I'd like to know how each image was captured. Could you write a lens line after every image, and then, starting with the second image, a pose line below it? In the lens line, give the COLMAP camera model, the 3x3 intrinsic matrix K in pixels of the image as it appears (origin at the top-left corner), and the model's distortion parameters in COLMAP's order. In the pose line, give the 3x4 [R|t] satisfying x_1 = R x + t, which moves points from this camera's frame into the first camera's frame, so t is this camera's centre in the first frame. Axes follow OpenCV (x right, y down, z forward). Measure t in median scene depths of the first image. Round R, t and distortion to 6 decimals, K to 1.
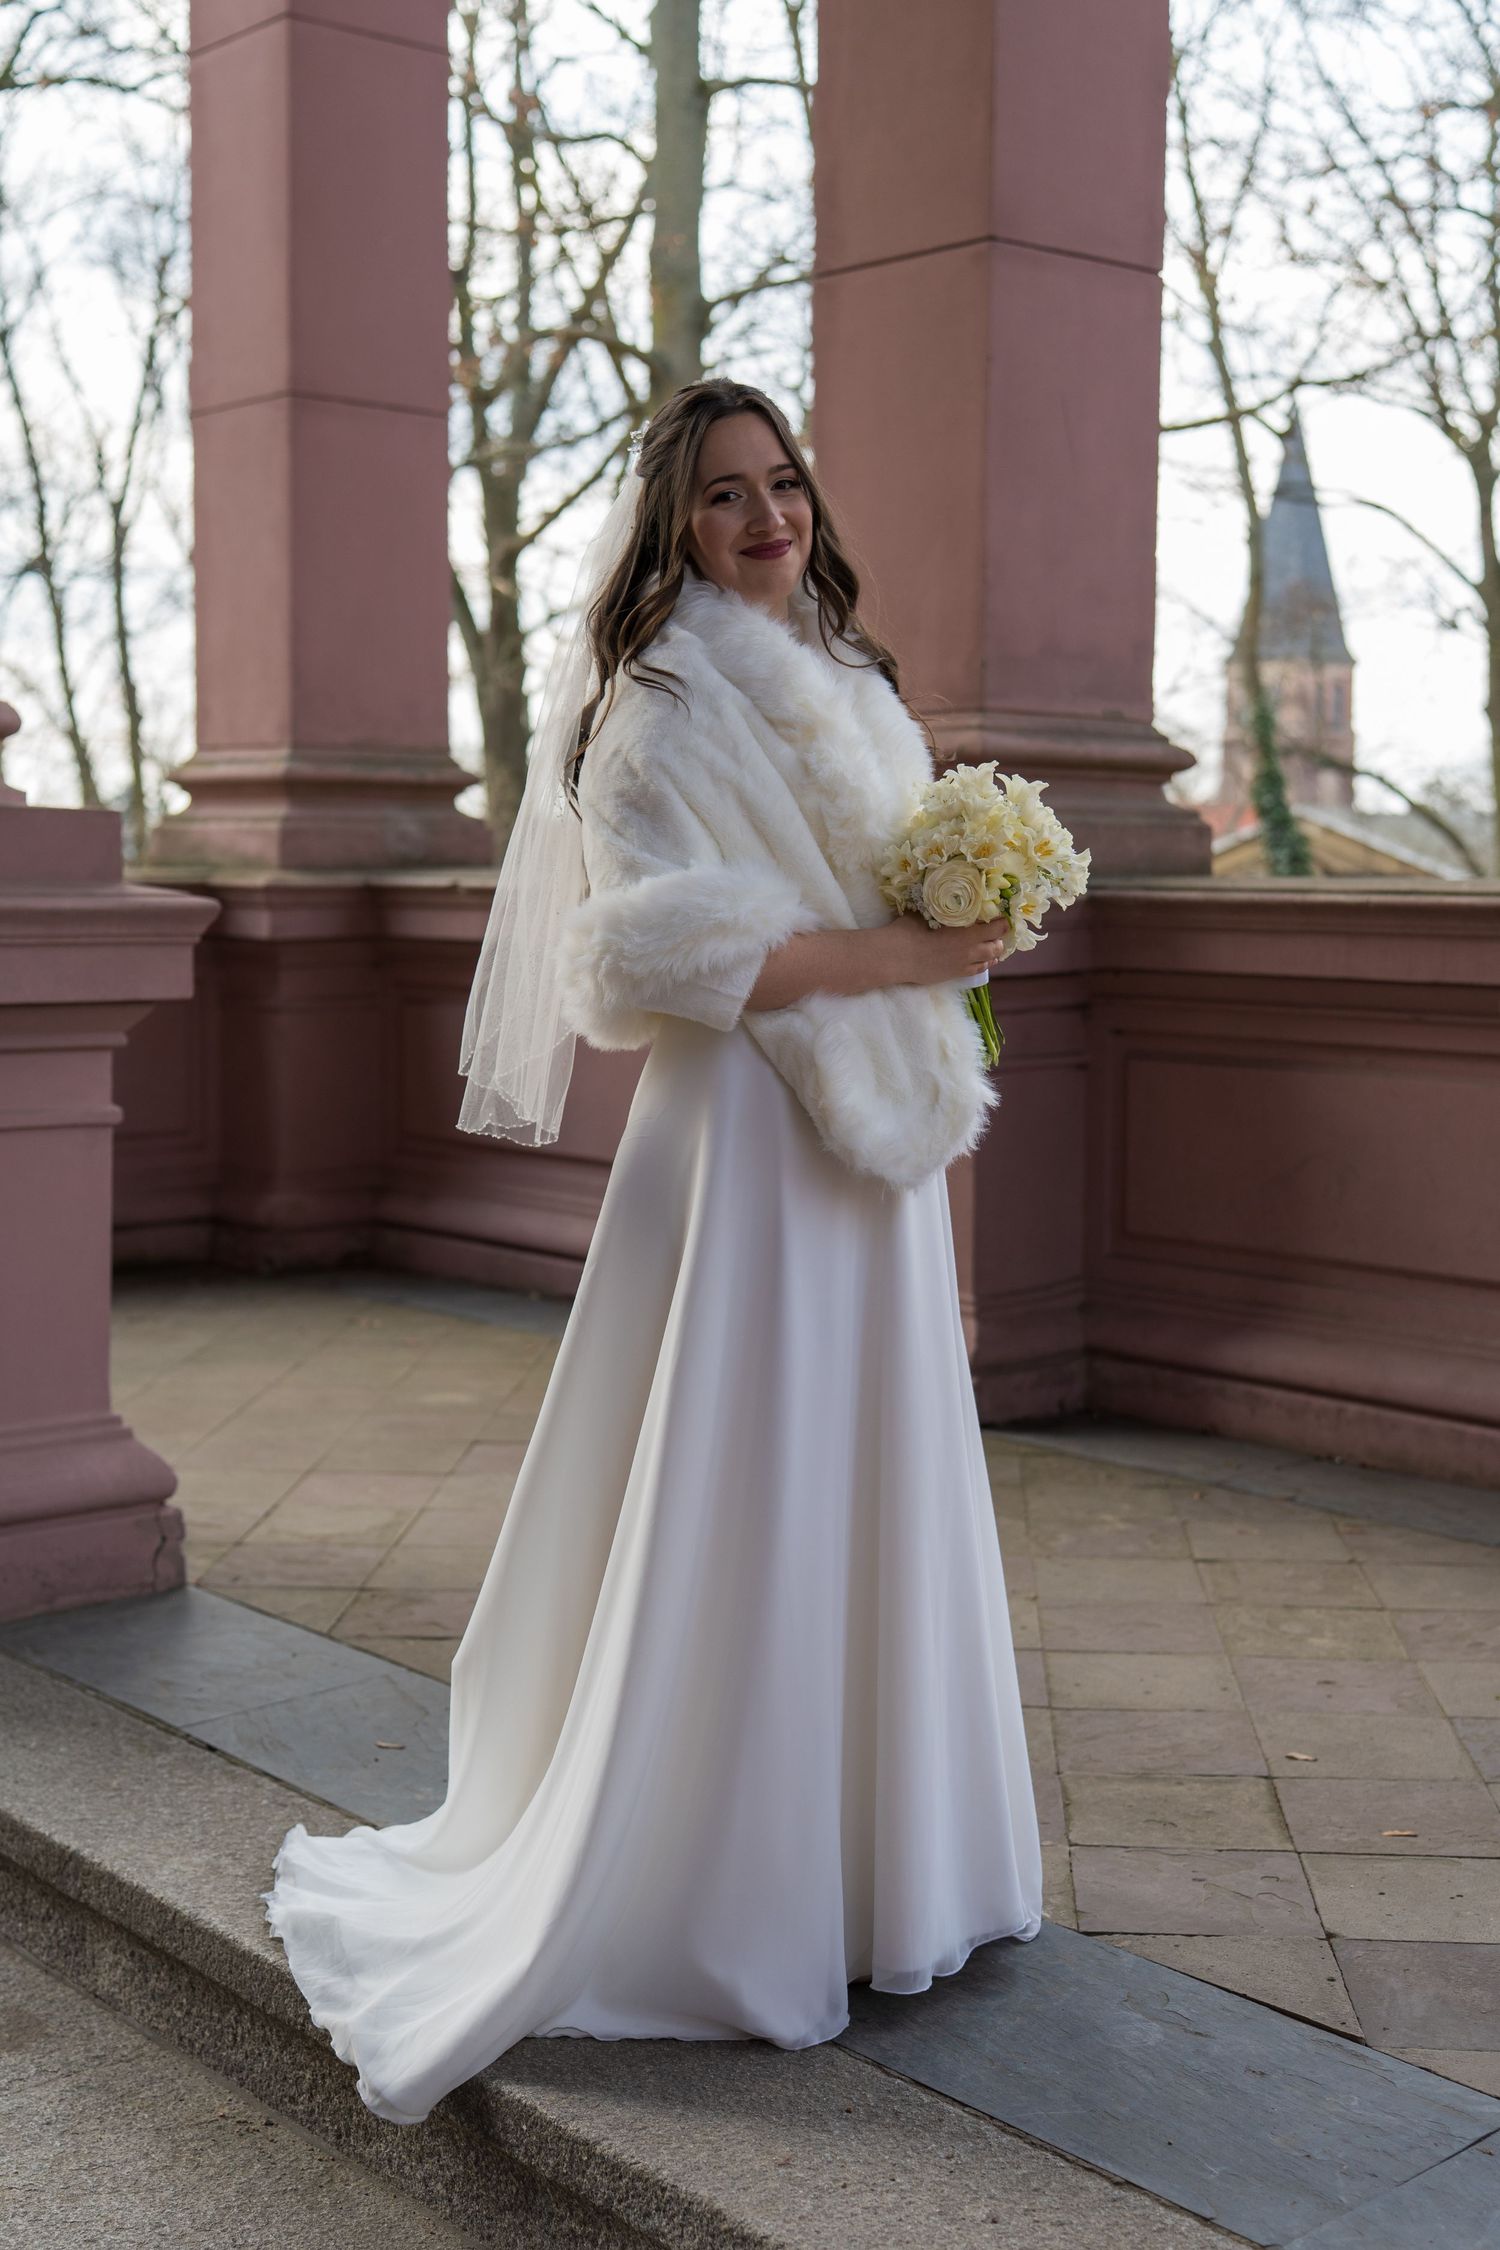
lens RADIAL K [[2799.3, 0, 758.2], [0, 2799.3, 1055.9], [0, 0, 1]] dist [0.011178, -0.026711]
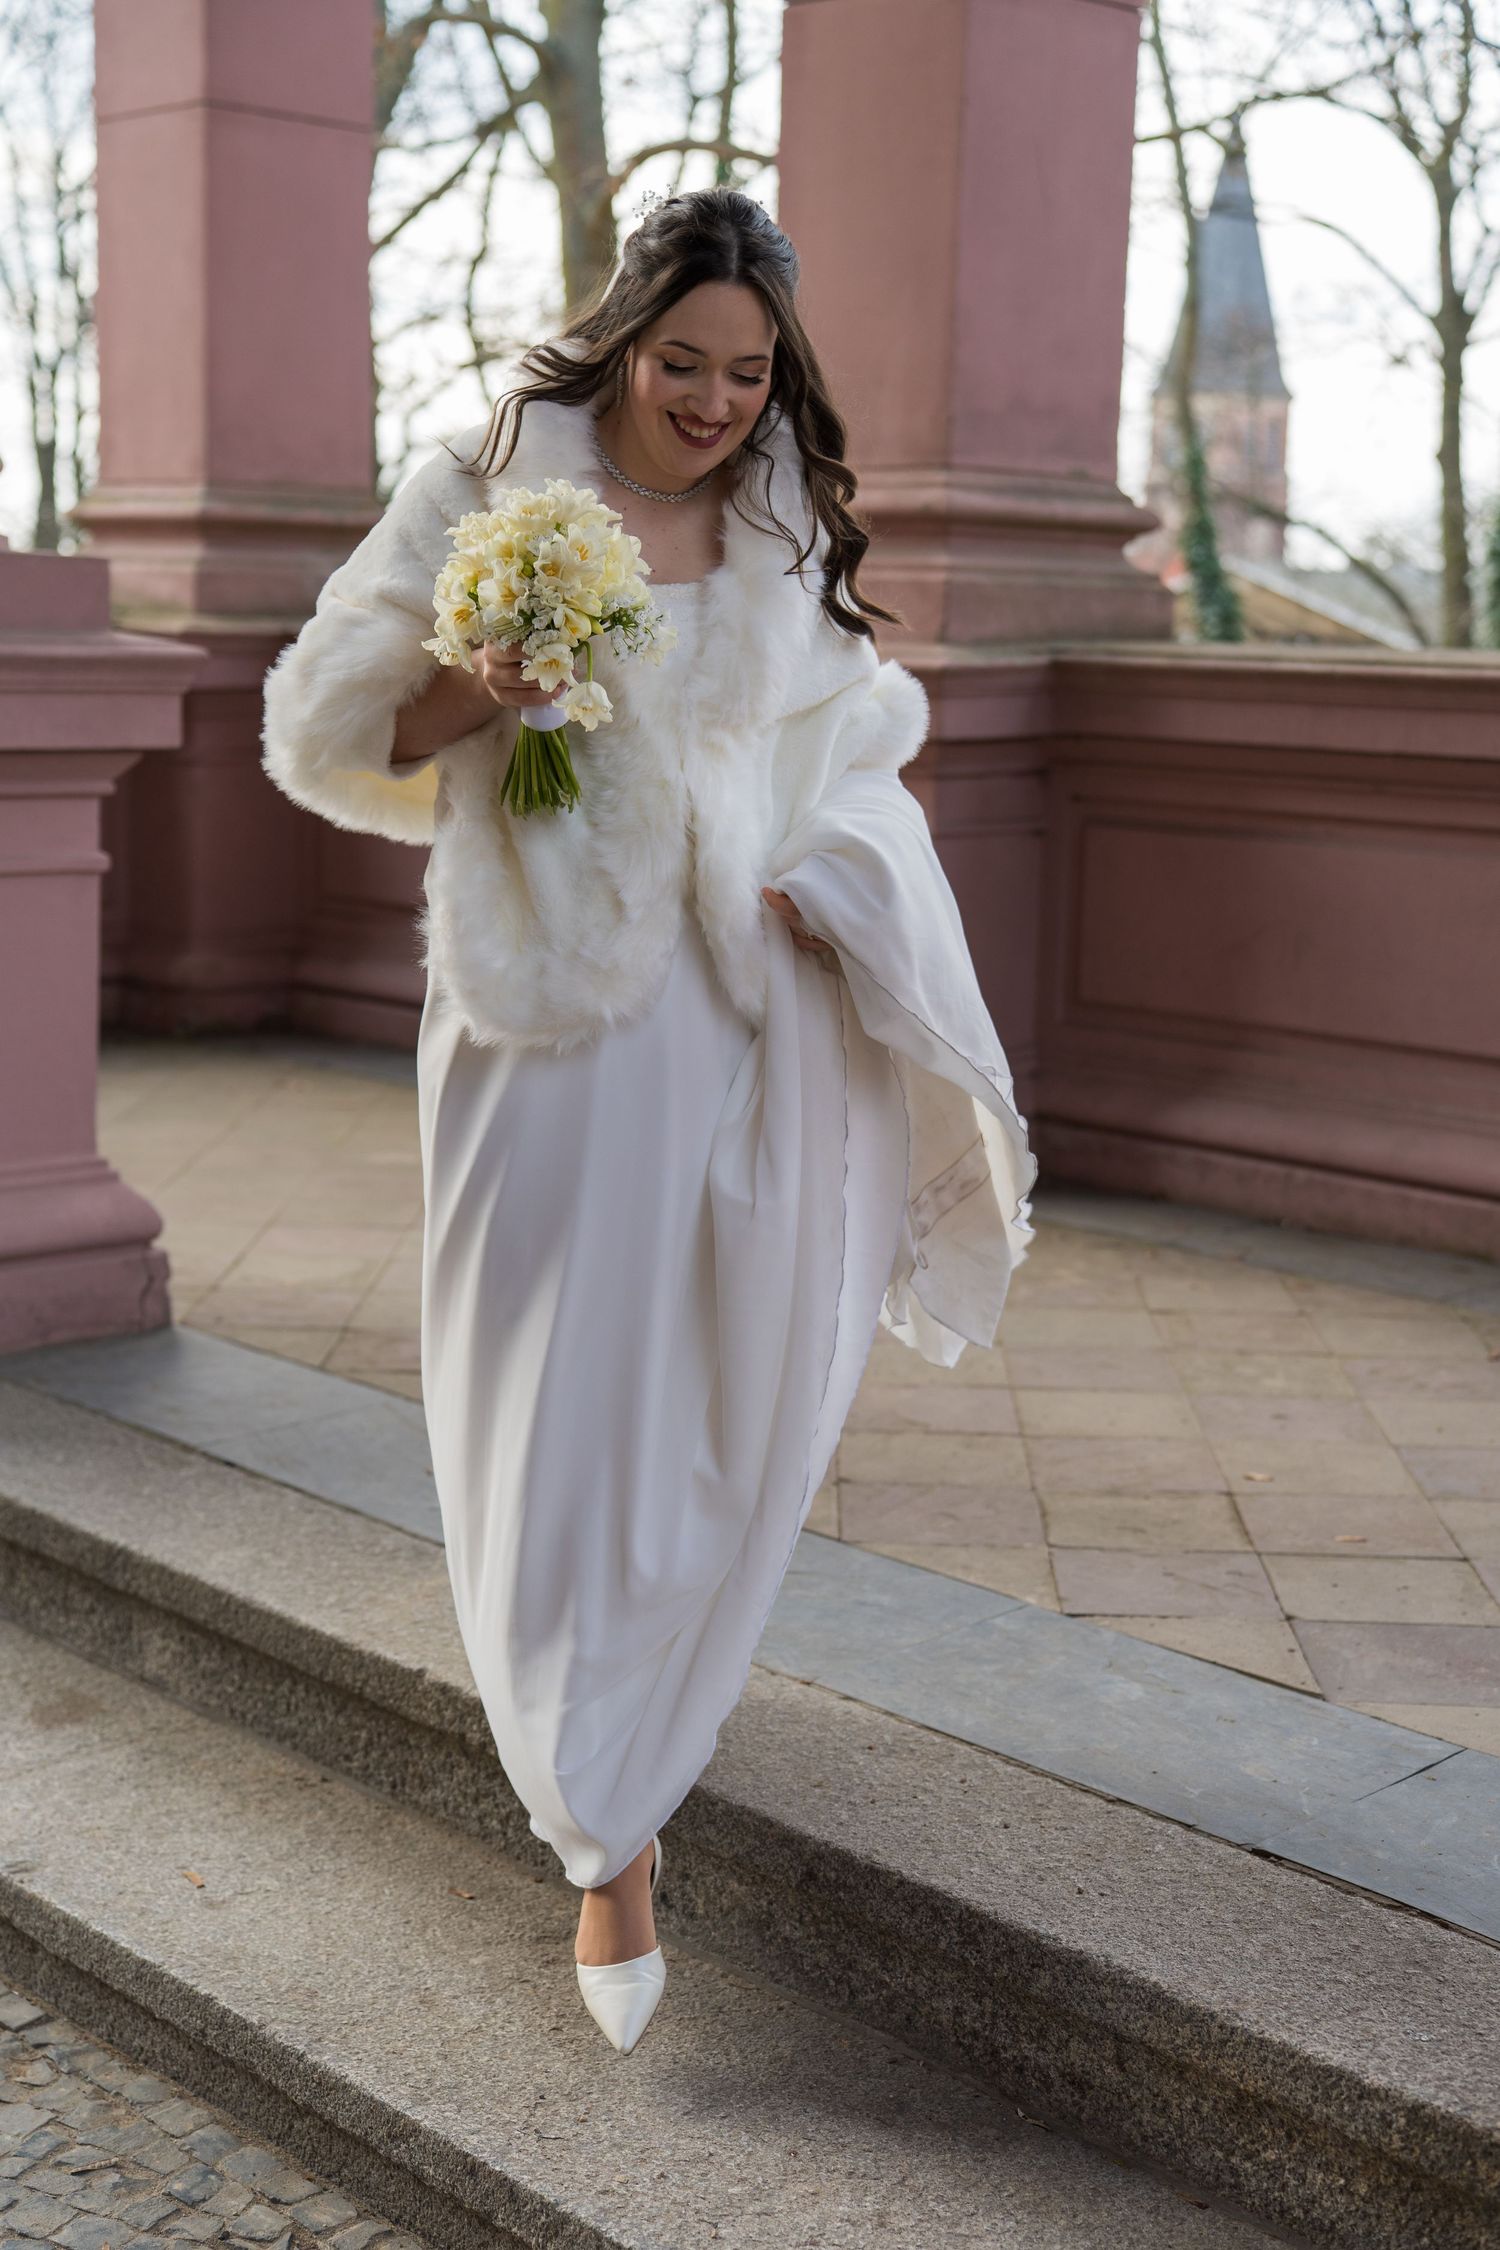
lens RADIAL K [[3078.7, 0, 744.0], [0, 3078.7, 1123.8], [0, 0, 1]] dist [-0.004319, 0.040104]
pose [[0.999098, 0.012704, 0.040523, -0.042612], [-0.016540, 0.995265, 0.095780, 0.004803], [-0.039114, -0.096364, 0.994577, -0.123044]]
